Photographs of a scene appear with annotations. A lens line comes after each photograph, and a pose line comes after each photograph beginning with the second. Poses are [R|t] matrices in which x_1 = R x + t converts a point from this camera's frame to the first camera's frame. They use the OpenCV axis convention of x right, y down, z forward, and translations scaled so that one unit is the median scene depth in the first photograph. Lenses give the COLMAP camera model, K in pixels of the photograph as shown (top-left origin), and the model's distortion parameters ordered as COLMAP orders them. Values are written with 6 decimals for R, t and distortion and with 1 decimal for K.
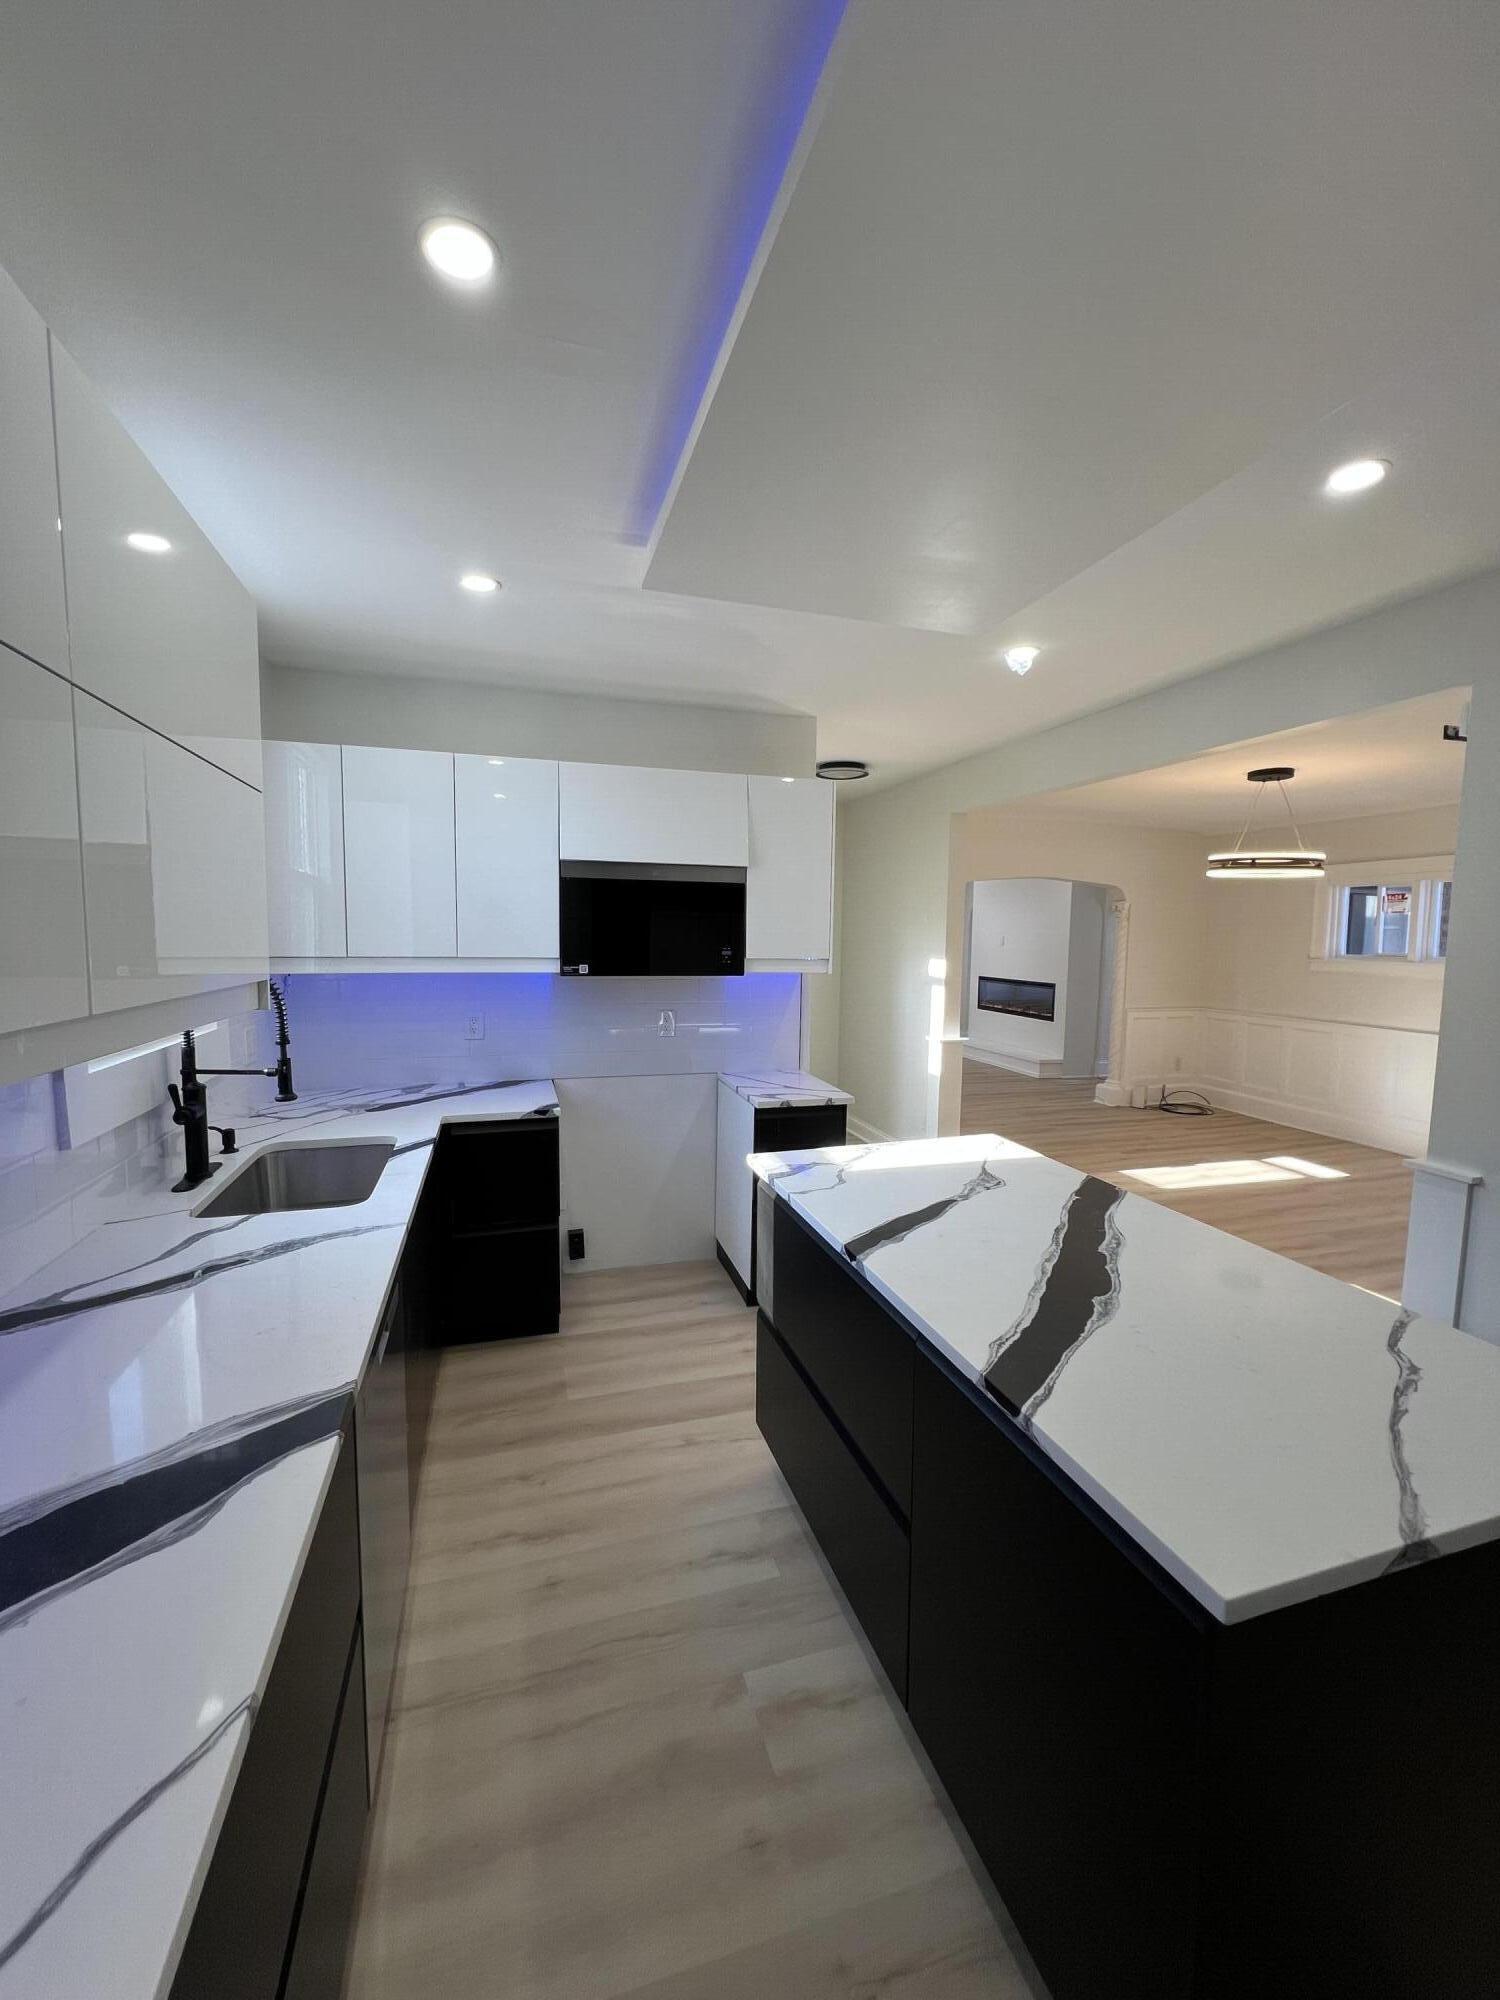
lens RADIAL K [[799.7, 0, 749.1], [0, 799.7, 1003.2], [0, 0, 1]] dist [-0.003809, 0.000910]
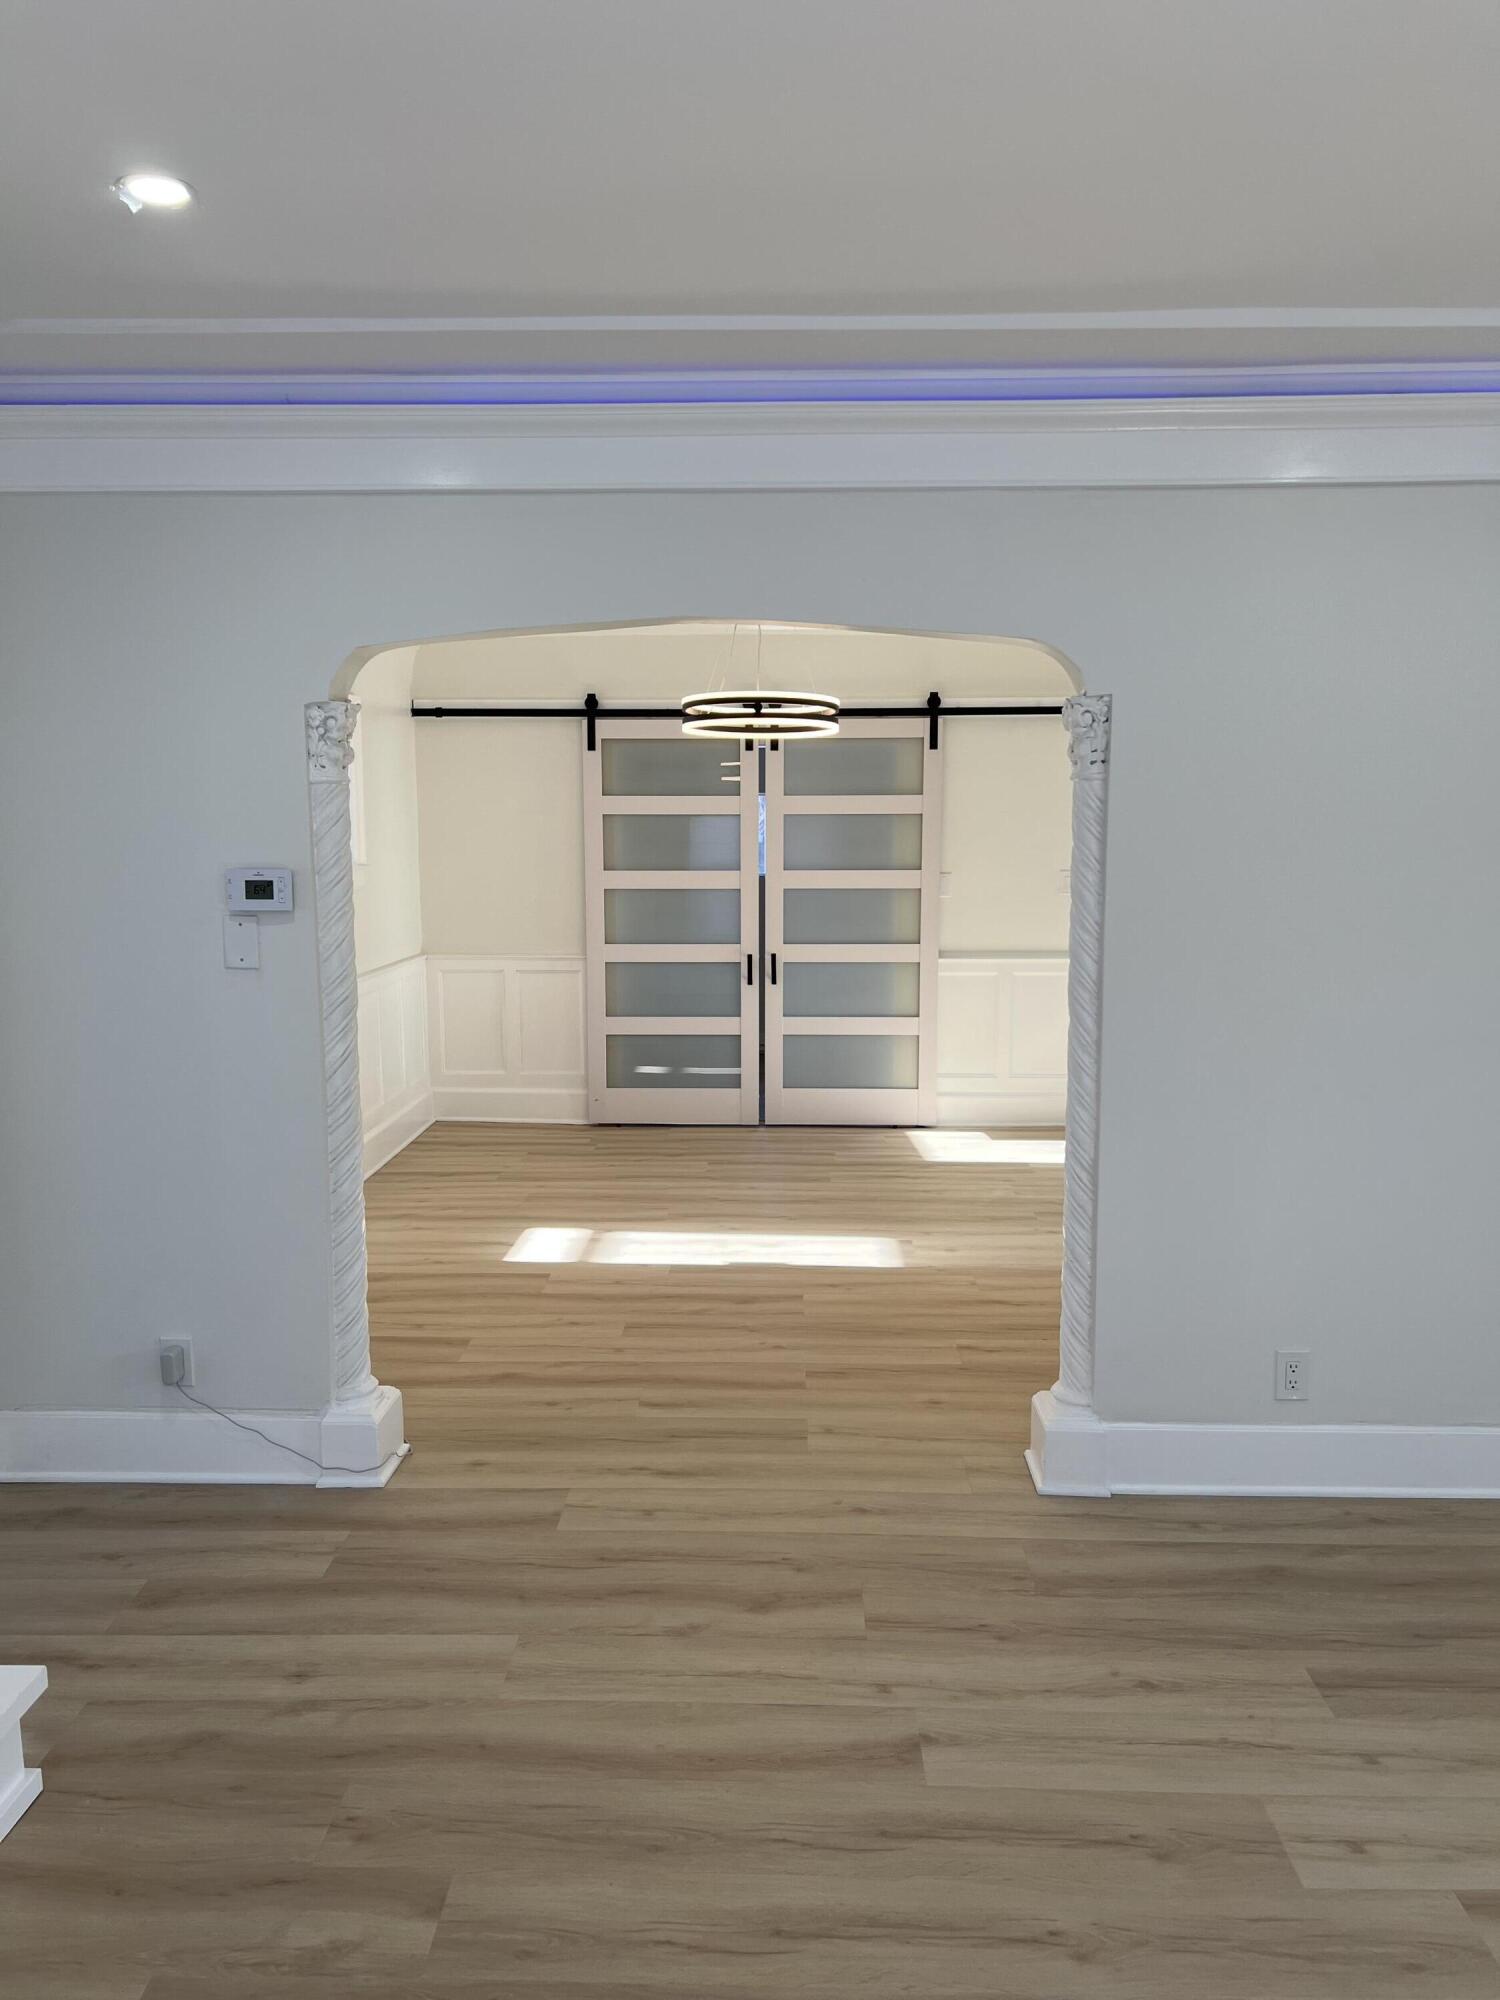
lens RADIAL K [[1496.5, 0, 757.1], [0, 1496.5, 1014.3], [0, 0, 1]] dist [0.045246, -0.046586]
pose [[-0.948302, -0.052852, 0.312937, 0.458083], [0.016682, 0.976372, 0.215452, -0.336320], [-0.316930, 0.209534, -0.925014, 3.631434]]
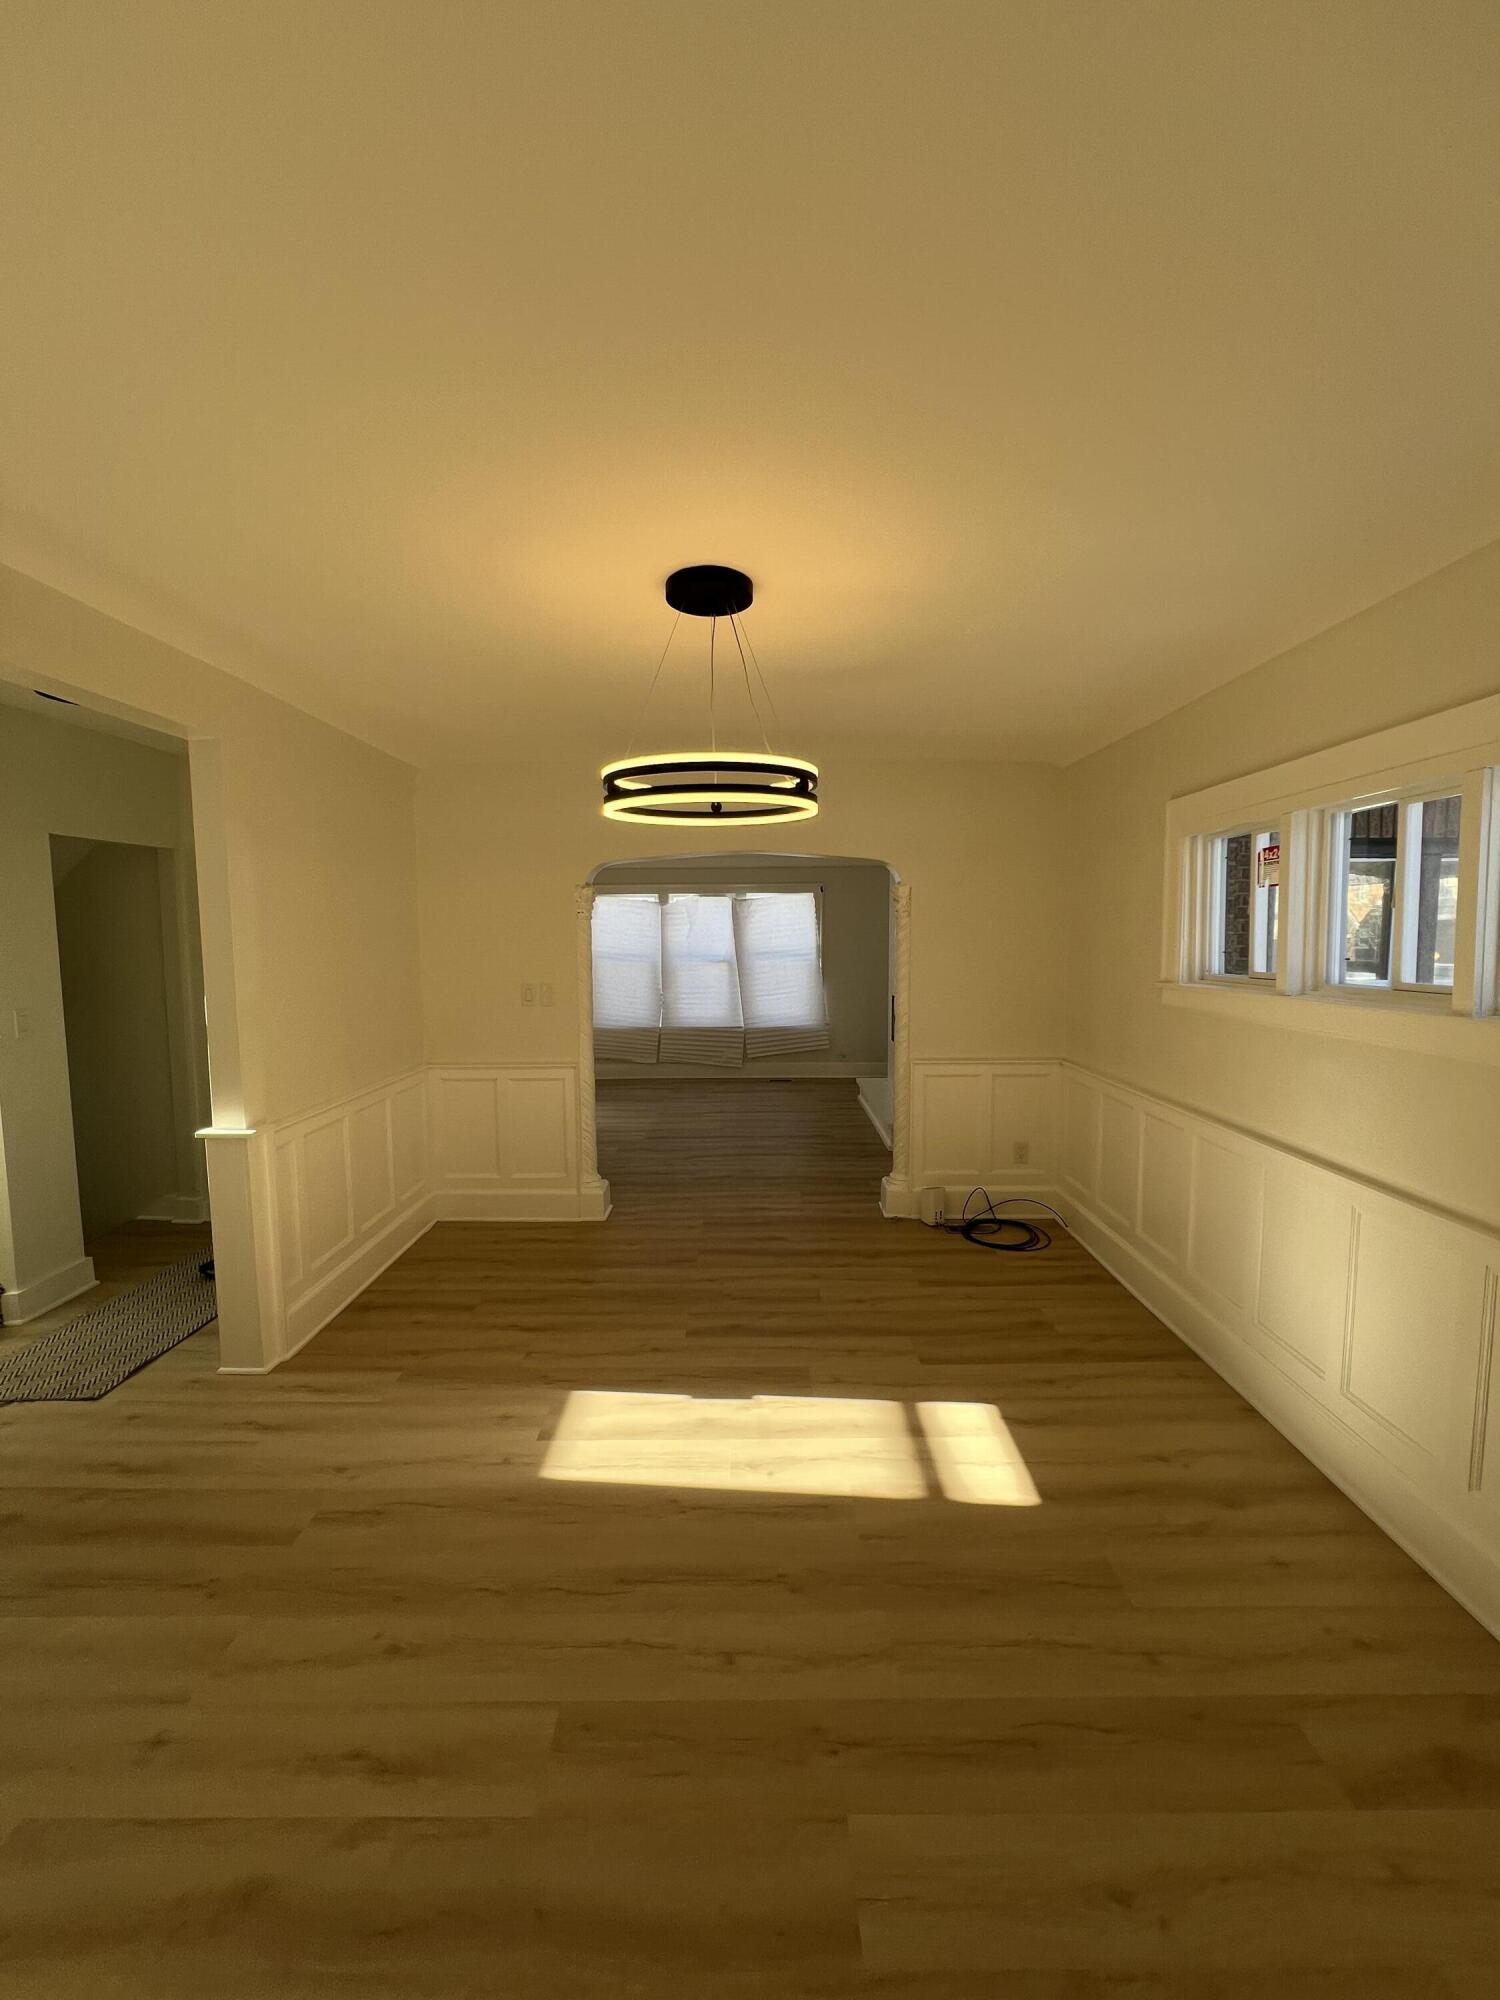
lens RADIAL K [[799.7, 0, 744.1], [0, 799.7, 1003.1], [0, 0, 1]] dist [-0.003809, 0.000910]
pose [[0.953478, 0.007555, -0.301367, 1.366491], [-0.008755, 0.999958, -0.002634, -0.086878], [0.301335, 0.005150, 0.953504, 0.966402]]
